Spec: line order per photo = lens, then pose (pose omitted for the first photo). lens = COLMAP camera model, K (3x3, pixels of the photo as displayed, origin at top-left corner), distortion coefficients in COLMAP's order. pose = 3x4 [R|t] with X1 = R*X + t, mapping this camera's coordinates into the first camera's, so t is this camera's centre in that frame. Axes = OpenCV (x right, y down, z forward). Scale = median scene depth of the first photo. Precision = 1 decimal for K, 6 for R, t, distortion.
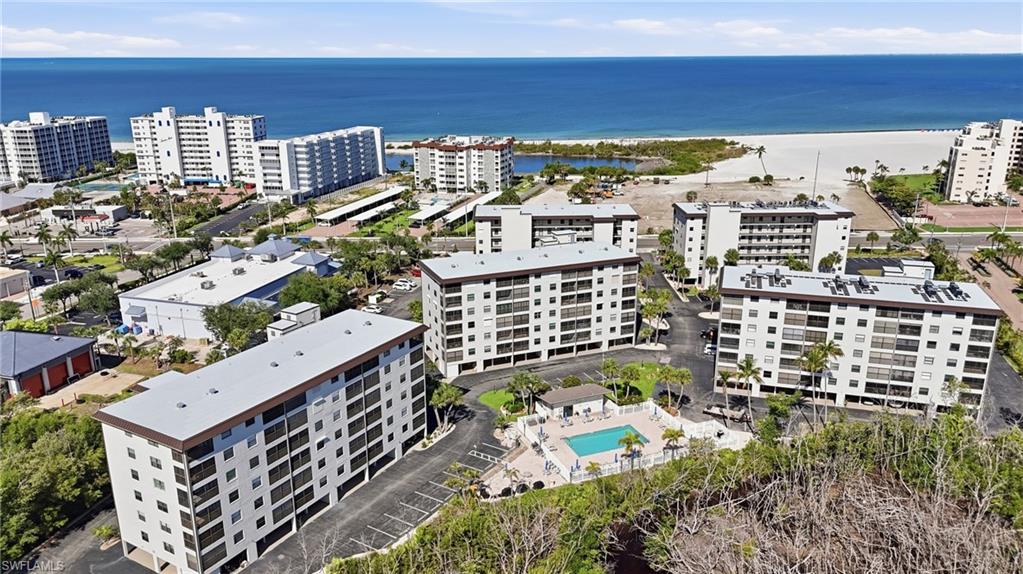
lens RADIAL K [[746.9, 0, 508.7], [0, 746.9, 281.1], [0, 0, 1]] dist [0.043786, -0.029345]
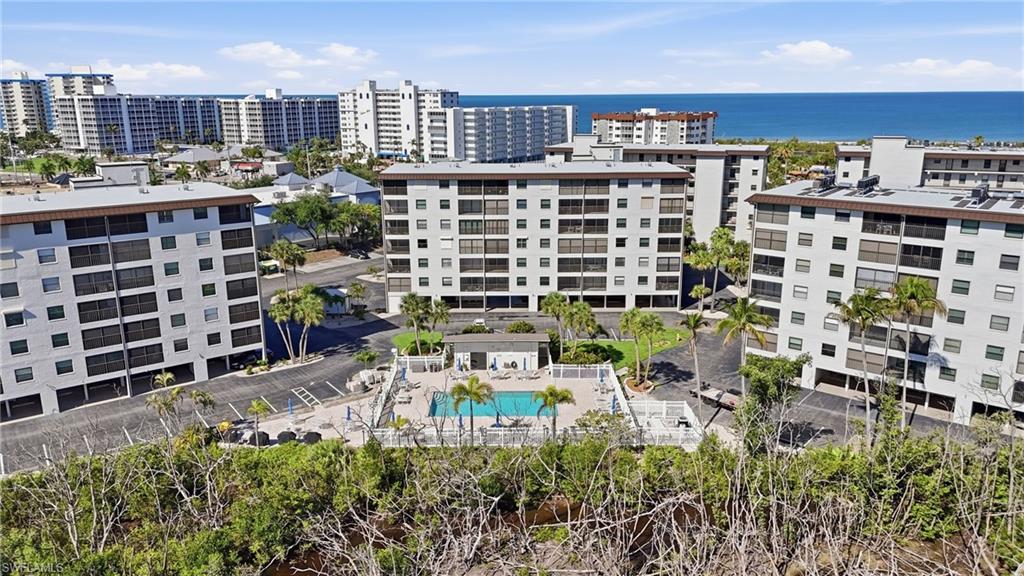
lens RADIAL K [[747.7, 0, 514.5], [0, 747.7, 289.9], [0, 0, 1]] dist [0.043786, -0.029345]
pose [[0.927243, 0.095780, -0.362003, 0.289806], [-0.107766, 0.994091, -0.013013, 0.098833], [0.358617, 0.051078, 0.932086, 0.334788]]
